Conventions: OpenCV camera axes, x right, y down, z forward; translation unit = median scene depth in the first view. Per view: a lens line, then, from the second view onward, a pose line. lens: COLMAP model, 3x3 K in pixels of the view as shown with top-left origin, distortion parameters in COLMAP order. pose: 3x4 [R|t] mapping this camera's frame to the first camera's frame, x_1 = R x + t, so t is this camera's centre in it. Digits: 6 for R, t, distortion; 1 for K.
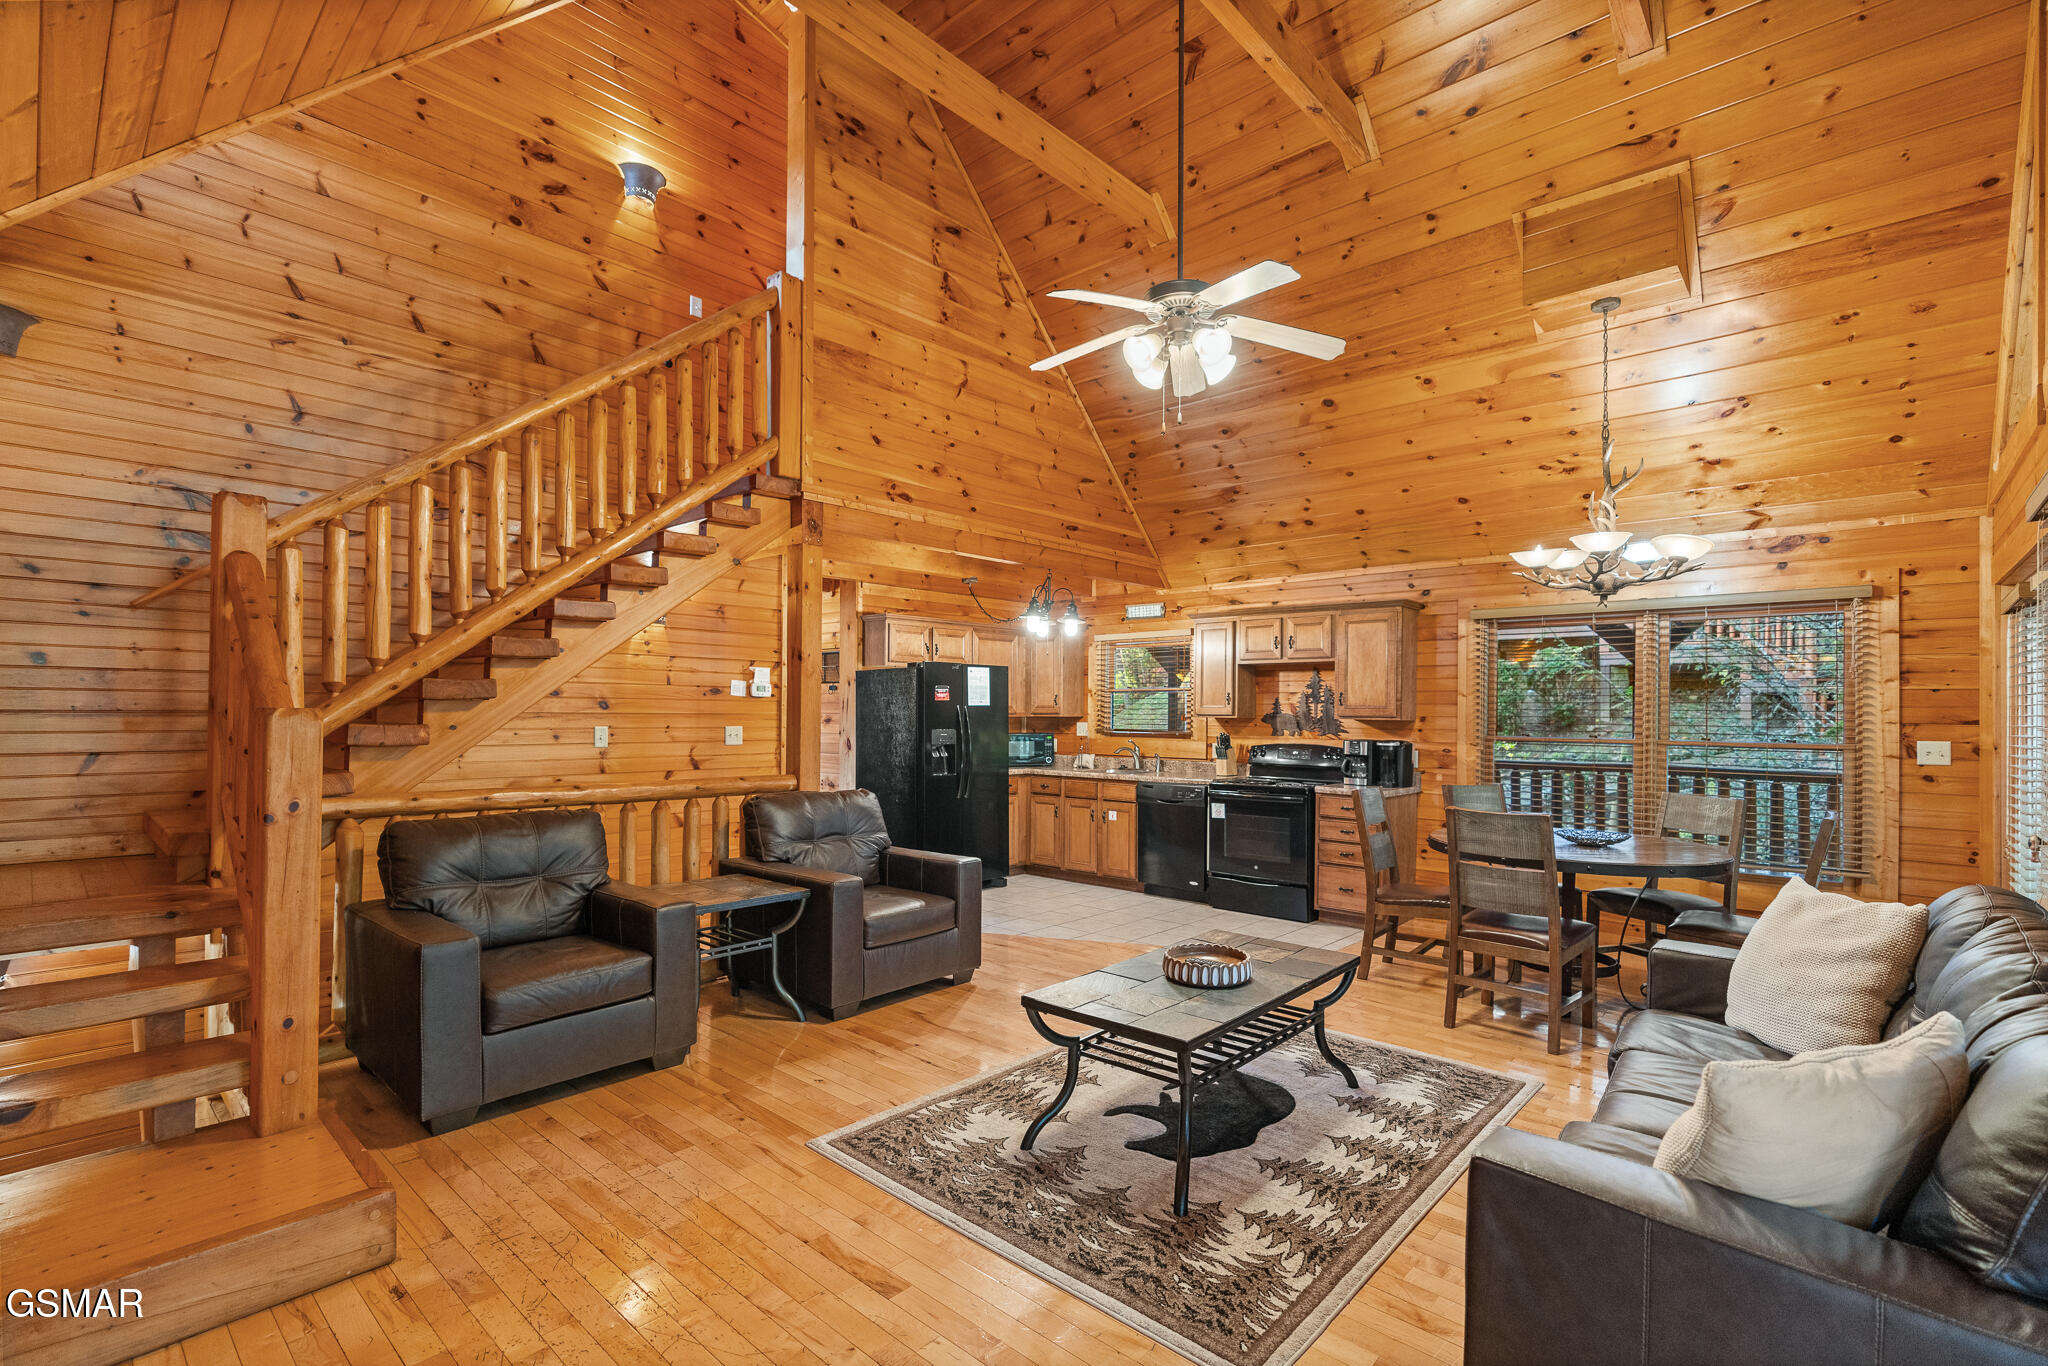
lens RADIAL K [[919.8, 0, 1030.4], [0, 919.8, 704.2], [0, 0, 1]] dist [-0.018253, 0.000727]
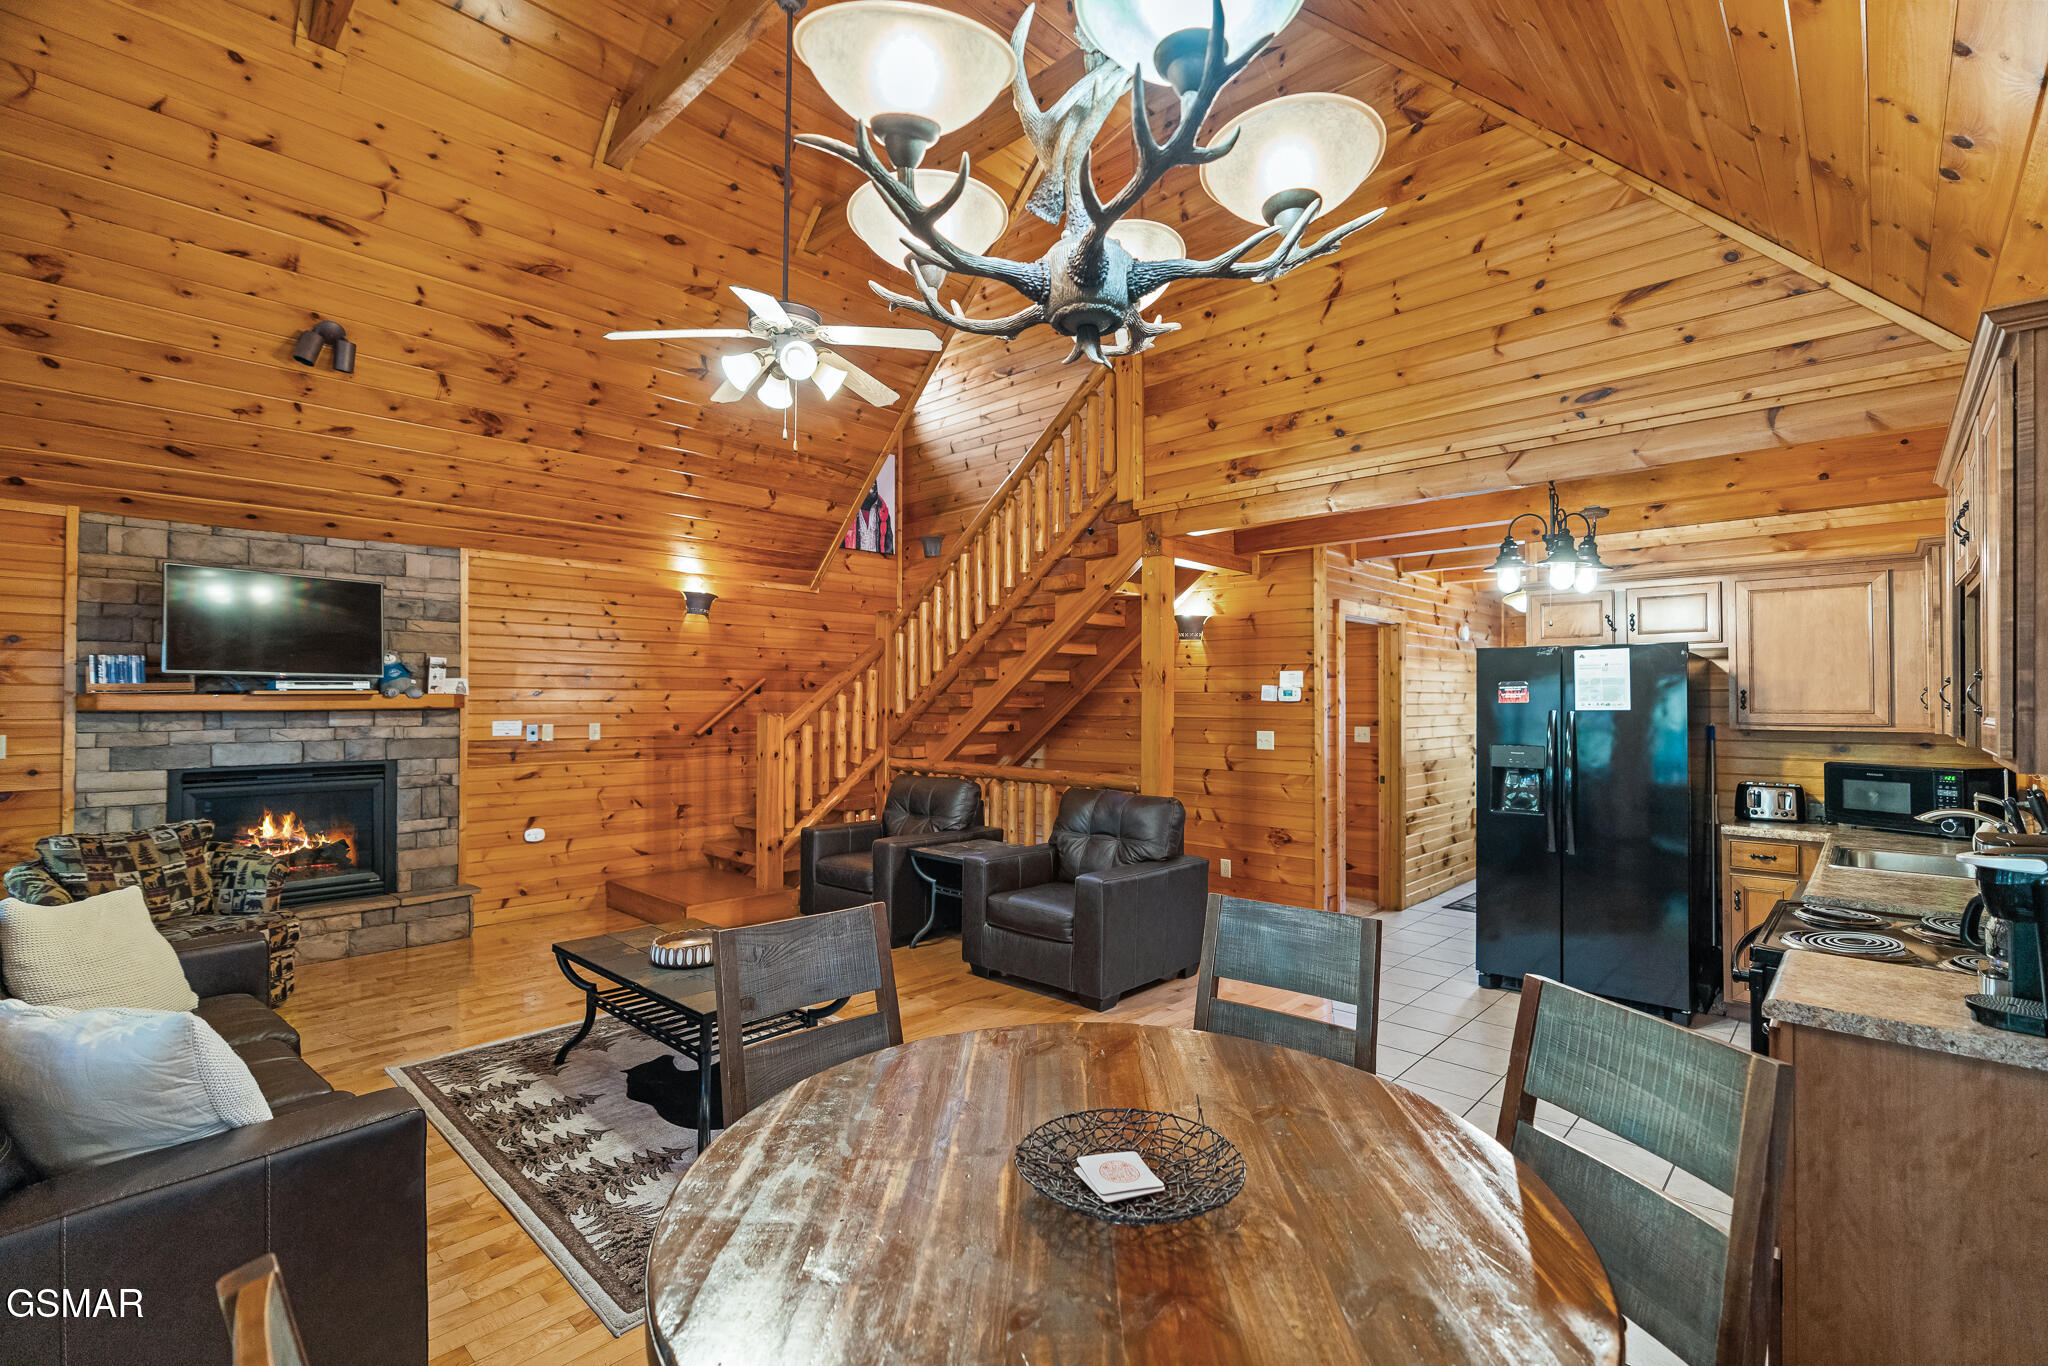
lens RADIAL K [[919.8, 0, 1030.1], [0, 919.8, 688.3], [0, 0, 1]] dist [-0.018253, 0.000727]
pose [[-0.011667, -0.022901, -0.999670, 1.335327], [0.002875, 0.999733, -0.022936, -0.001326], [0.999928, -0.003142, -0.011598, 1.460285]]
